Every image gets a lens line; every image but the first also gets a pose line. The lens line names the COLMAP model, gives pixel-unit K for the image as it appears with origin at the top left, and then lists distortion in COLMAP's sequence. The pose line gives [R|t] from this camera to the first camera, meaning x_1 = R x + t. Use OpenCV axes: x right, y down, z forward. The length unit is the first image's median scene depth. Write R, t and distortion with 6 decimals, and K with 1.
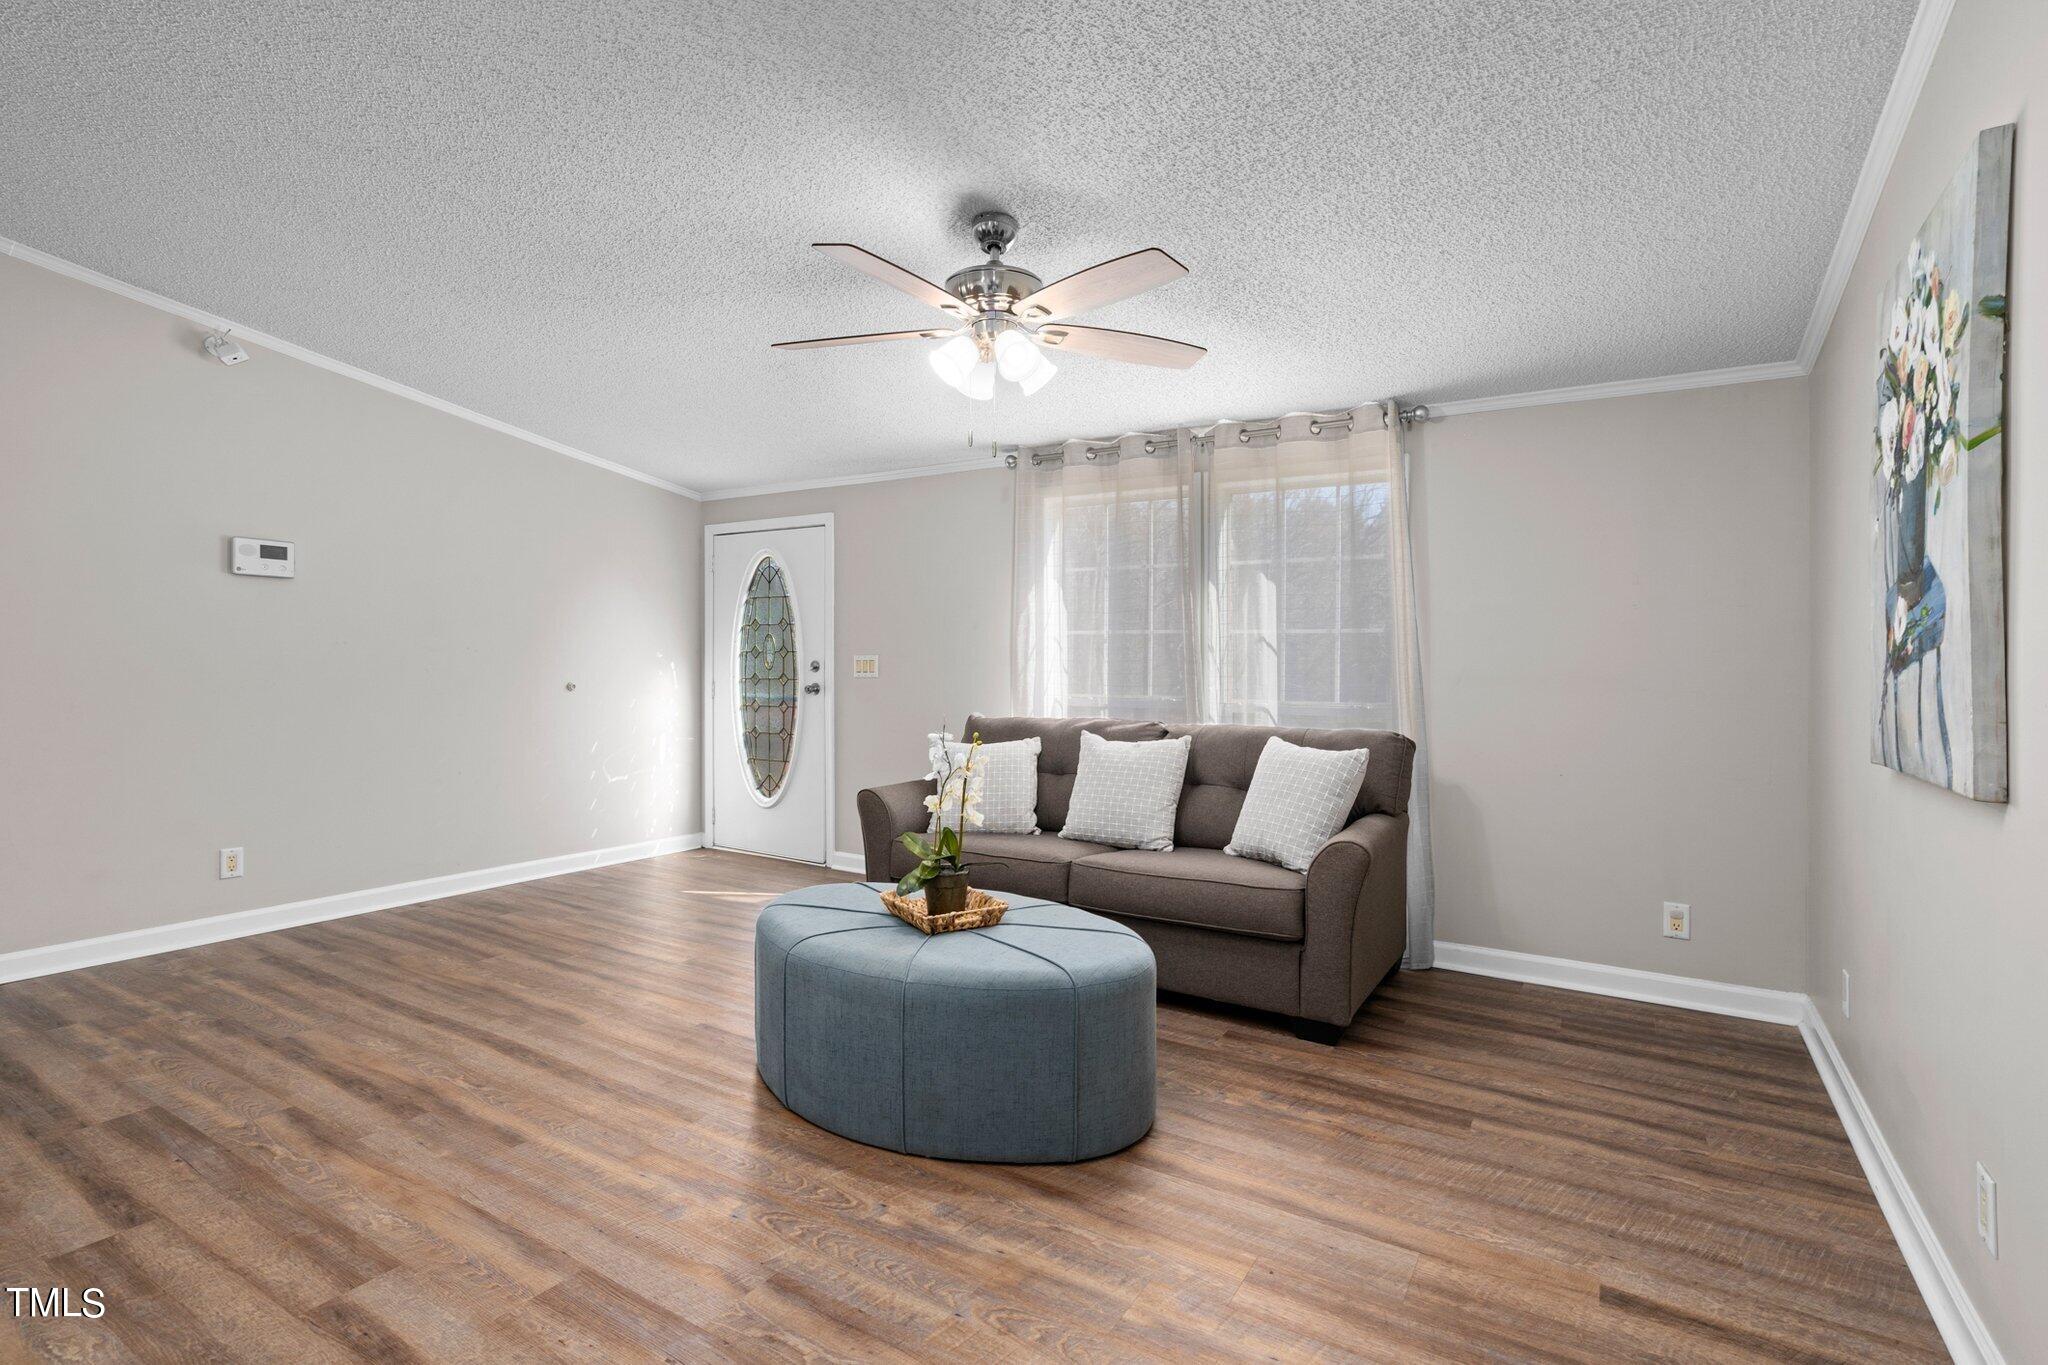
lens RADIAL K [[963.4, 0, 1023.4], [0, 963.4, 684.1], [0, 0, 1]] dist [-0.000427, -0.000123]
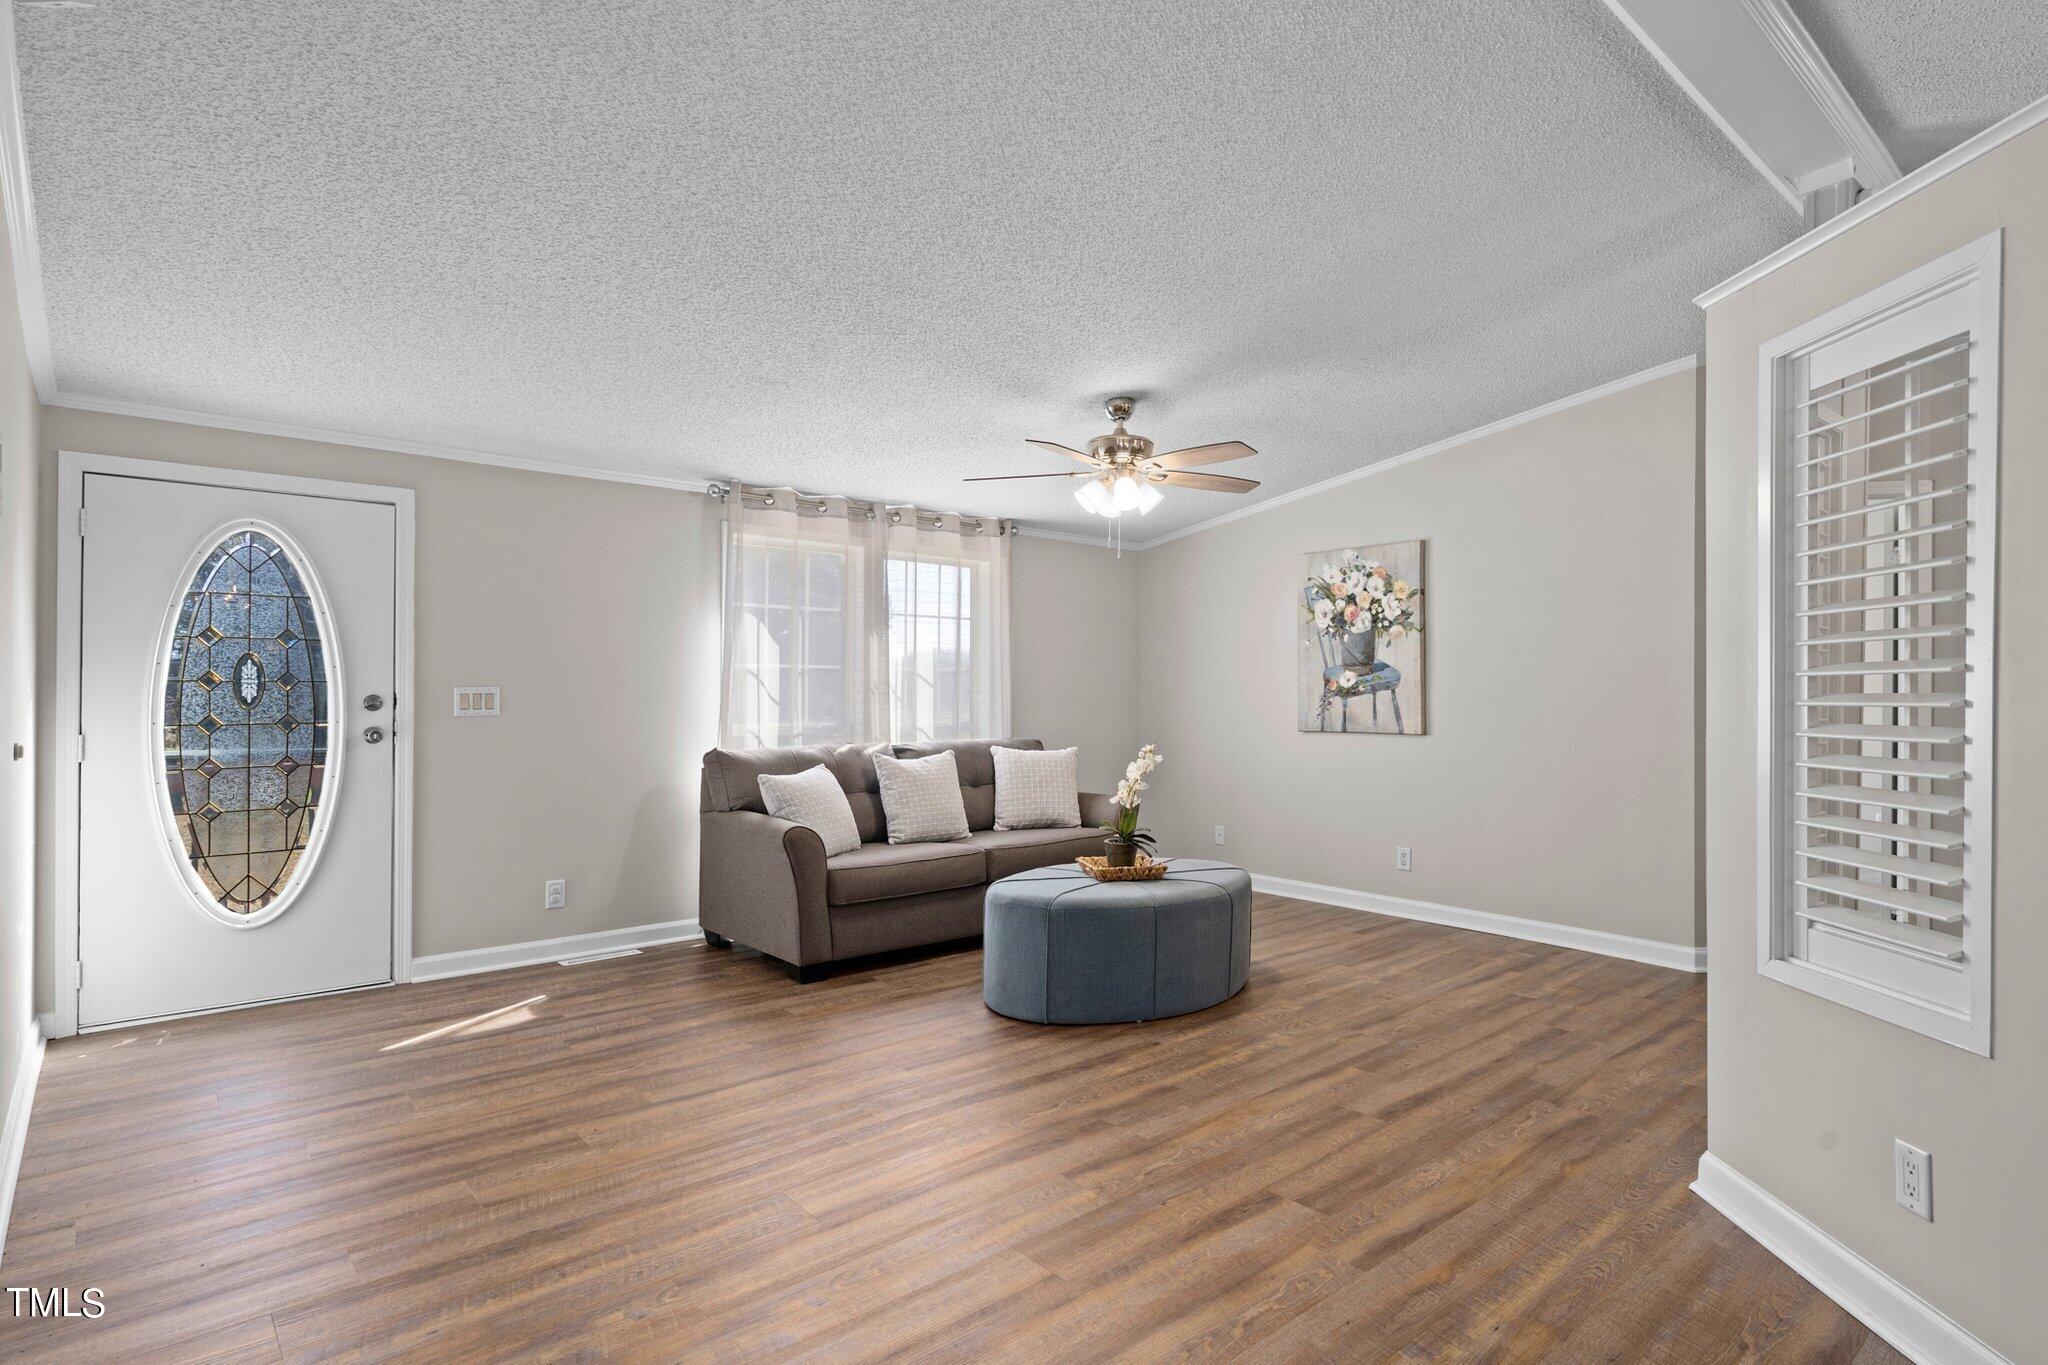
lens RADIAL K [[1051.0, 0, 1016.5], [0, 1051.0, 688.0], [0, 0, 1]] dist [-0.005216, 0.000871]
pose [[0.313674, -0.007281, 0.949503, -1.561111], [0.020078, 0.999798, 0.001034, -0.040352], [-0.949318, 0.018740, 0.313757, 0.627174]]
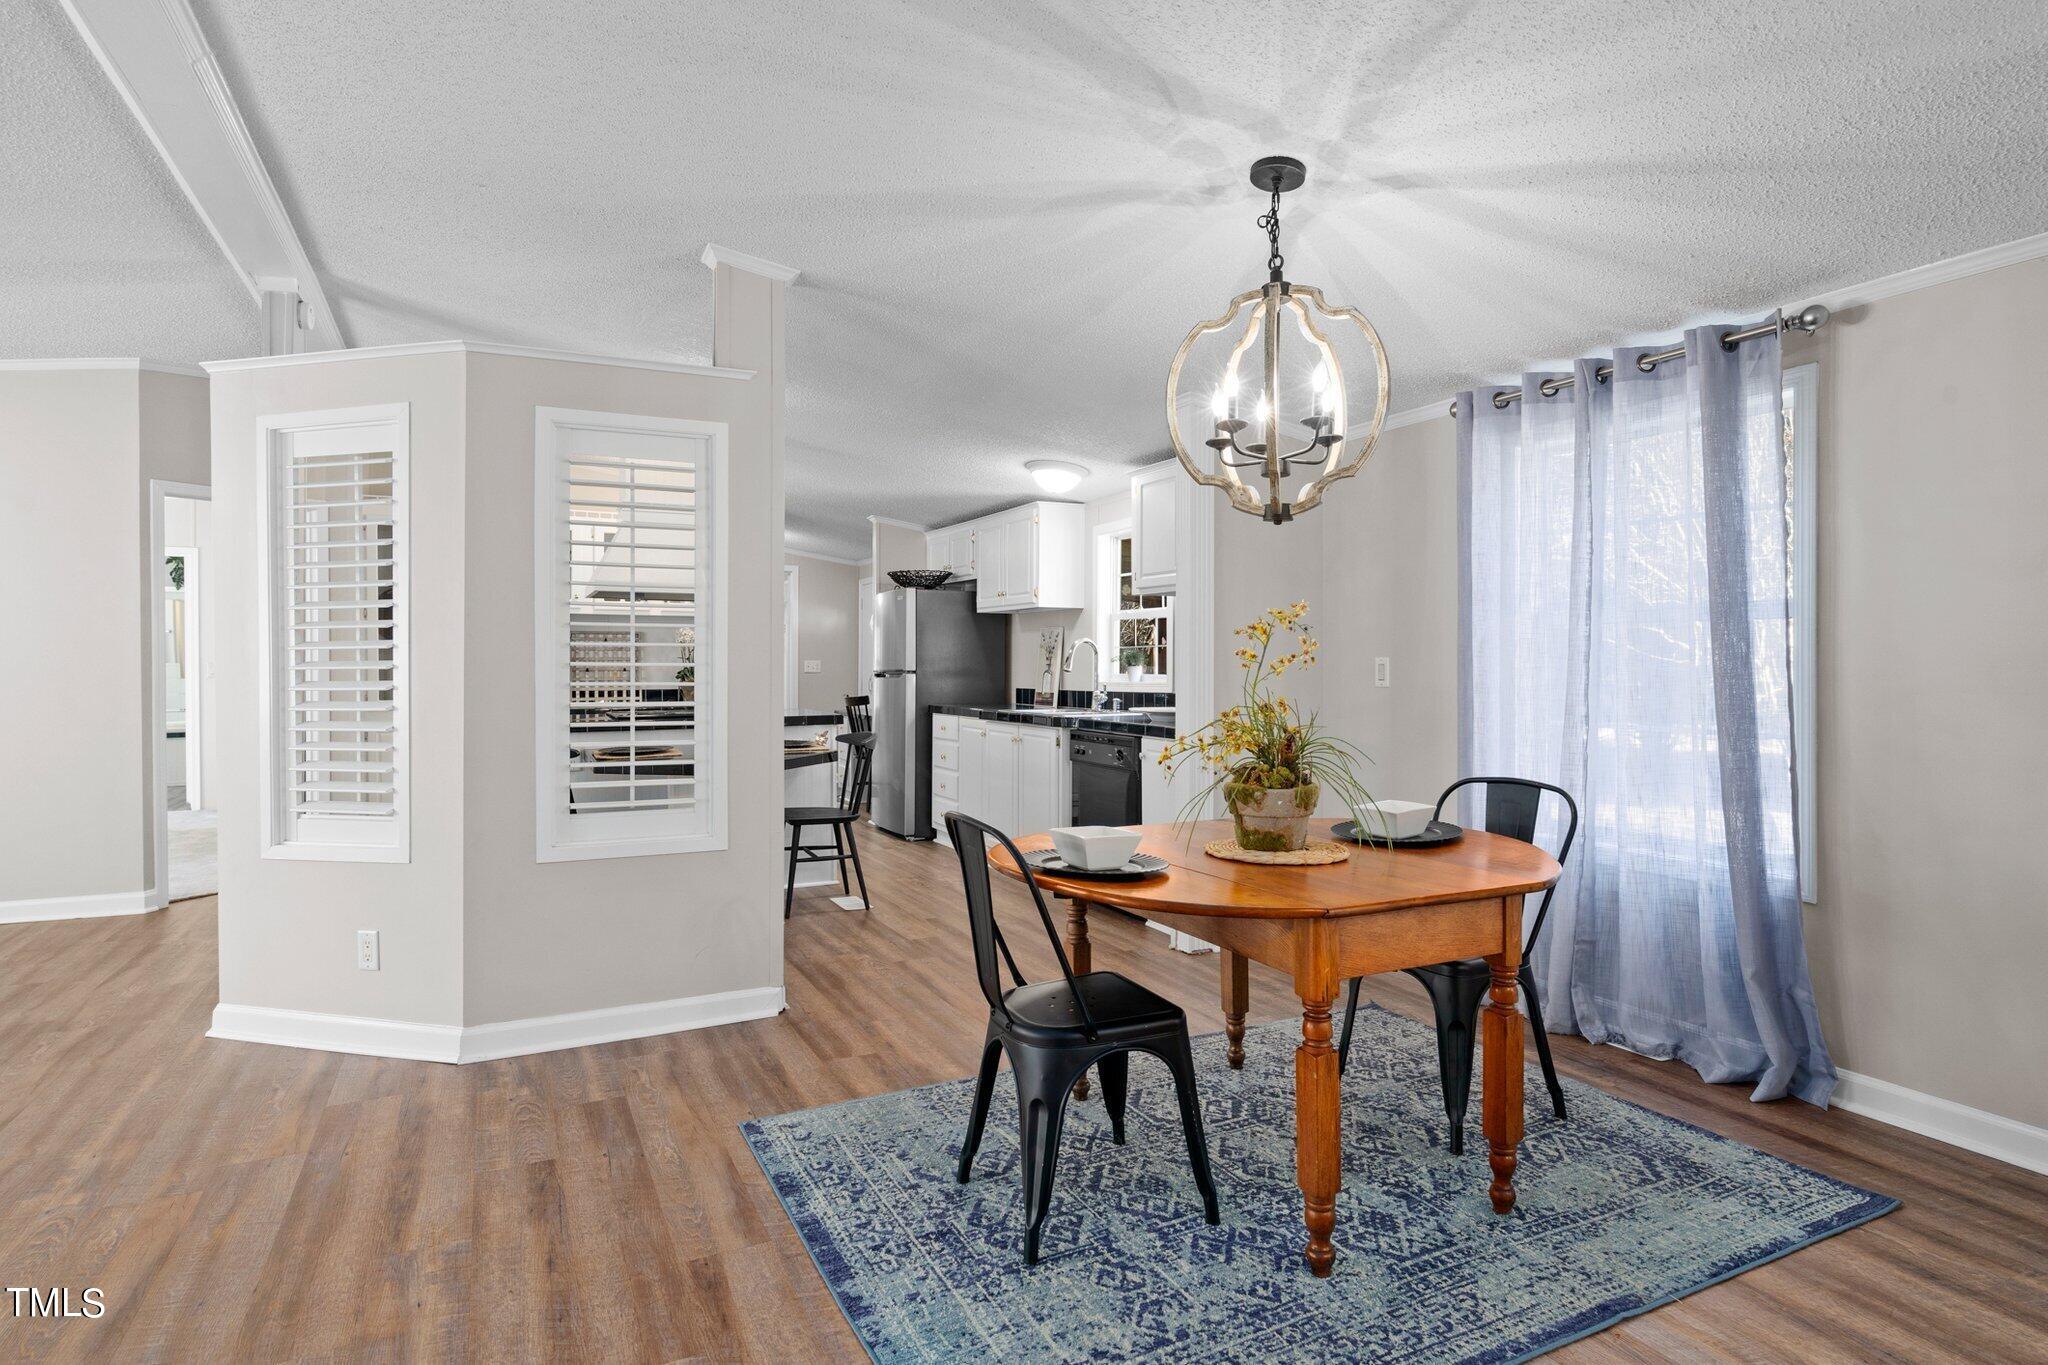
lens RADIAL K [[1051.0, 0, 1029.3], [0, 1051.0, 681.0], [0, 0, 1]] dist [-0.005216, 0.000871]
pose [[-0.854424, -0.015510, 0.519345, -1.943379], [0.003074, 0.999386, 0.034903, -0.040932], [-0.519568, 0.031419, -0.853851, 0.888151]]
